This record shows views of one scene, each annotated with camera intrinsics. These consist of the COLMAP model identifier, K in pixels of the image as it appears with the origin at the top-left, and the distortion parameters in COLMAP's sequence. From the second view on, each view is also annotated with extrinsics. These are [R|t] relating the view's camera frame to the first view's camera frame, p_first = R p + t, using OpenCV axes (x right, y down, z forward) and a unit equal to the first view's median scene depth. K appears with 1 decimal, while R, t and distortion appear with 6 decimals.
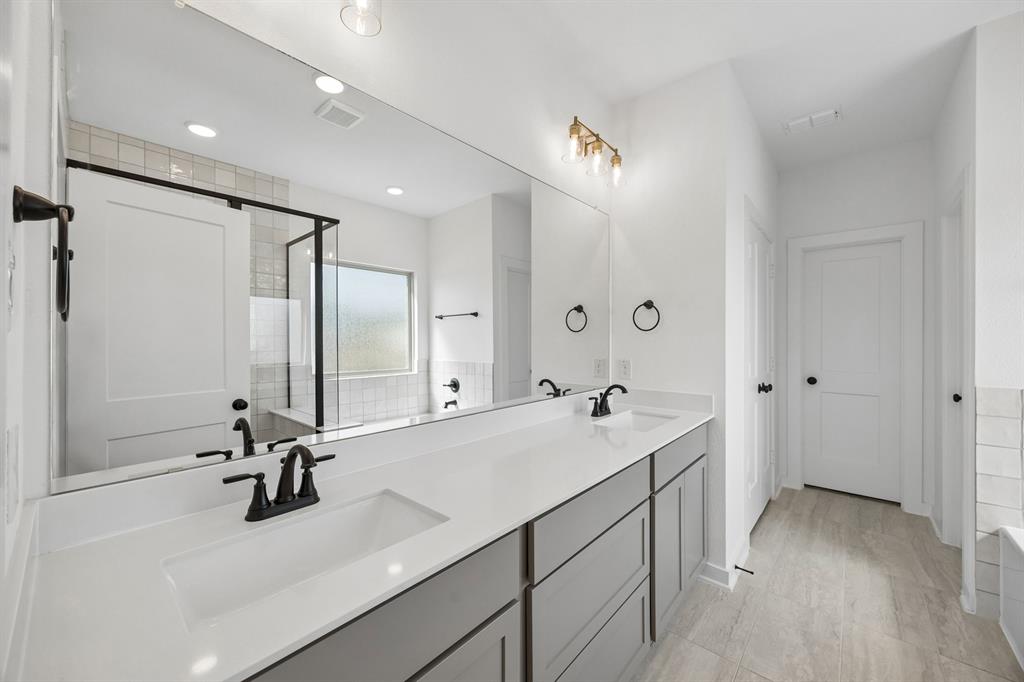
lens RADIAL K [[390.8, 0, 512.0], [0, 390.8, 341.0], [0, 0, 1]] dist [-0.000896, -0.000077]
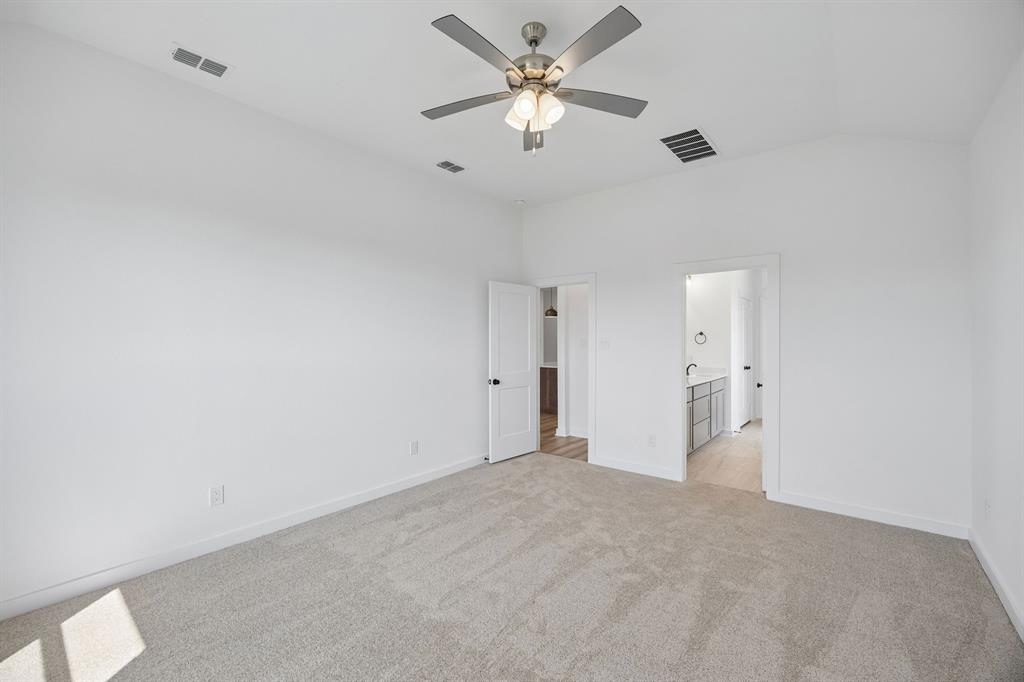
lens RADIAL K [[423.8, 0, 512.0], [0, 423.8, 341.0], [0, 0, 1]] dist [0.000101, 0.000014]
pose [[0.999417, -0.000391, 0.034147, -1.097592], [0.000487, 0.999996, -0.002779, -0.041651], [-0.034146, 0.002794, 0.999413, -1.933484]]
